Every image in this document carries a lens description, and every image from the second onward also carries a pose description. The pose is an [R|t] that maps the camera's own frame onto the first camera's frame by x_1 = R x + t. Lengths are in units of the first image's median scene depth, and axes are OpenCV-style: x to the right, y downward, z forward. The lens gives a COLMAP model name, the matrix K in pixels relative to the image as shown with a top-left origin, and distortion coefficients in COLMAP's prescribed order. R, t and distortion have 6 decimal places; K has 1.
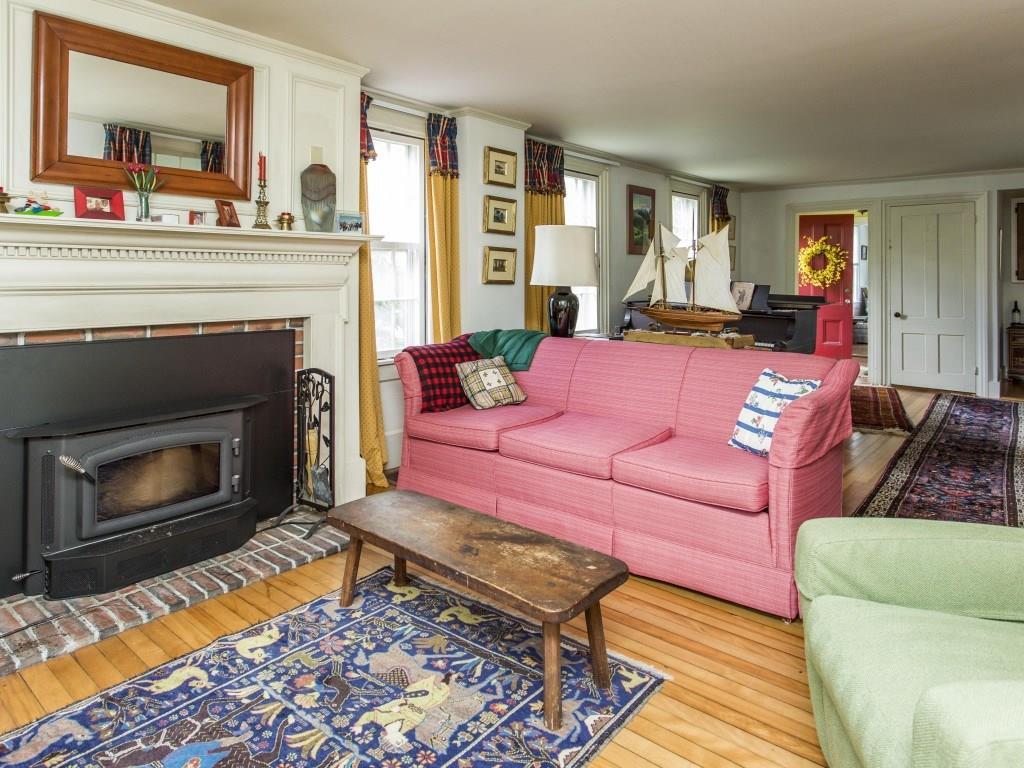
lens RADIAL K [[648.9, 0, 513.5], [0, 648.9, 398.6], [0, 0, 1]] dist [-0.008628, -0.001216]
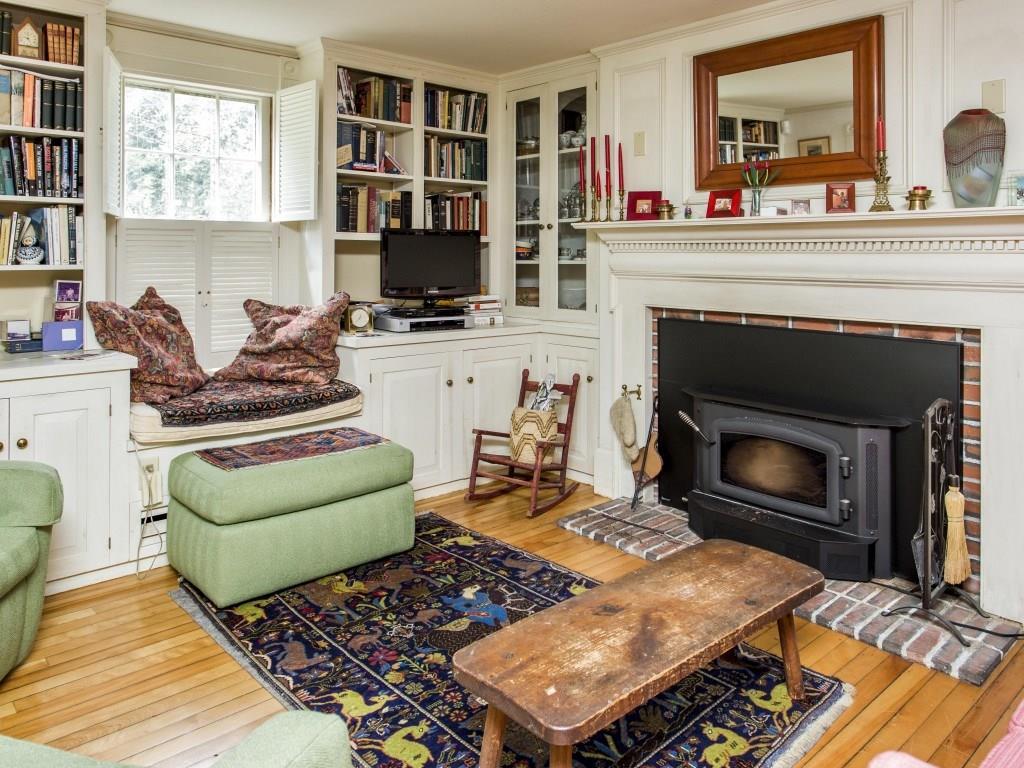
lens RADIAL K [[734.9, 0, 512.0], [0, 734.9, 384.0], [0, 0, 1]] dist [-0.009724, 0.001227]
pose [[-0.135686, 0.167677, -0.976460, 0.640626], [-0.185988, 0.963742, 0.191338, -0.153756], [0.973138, 0.207572, -0.099580, 0.735409]]
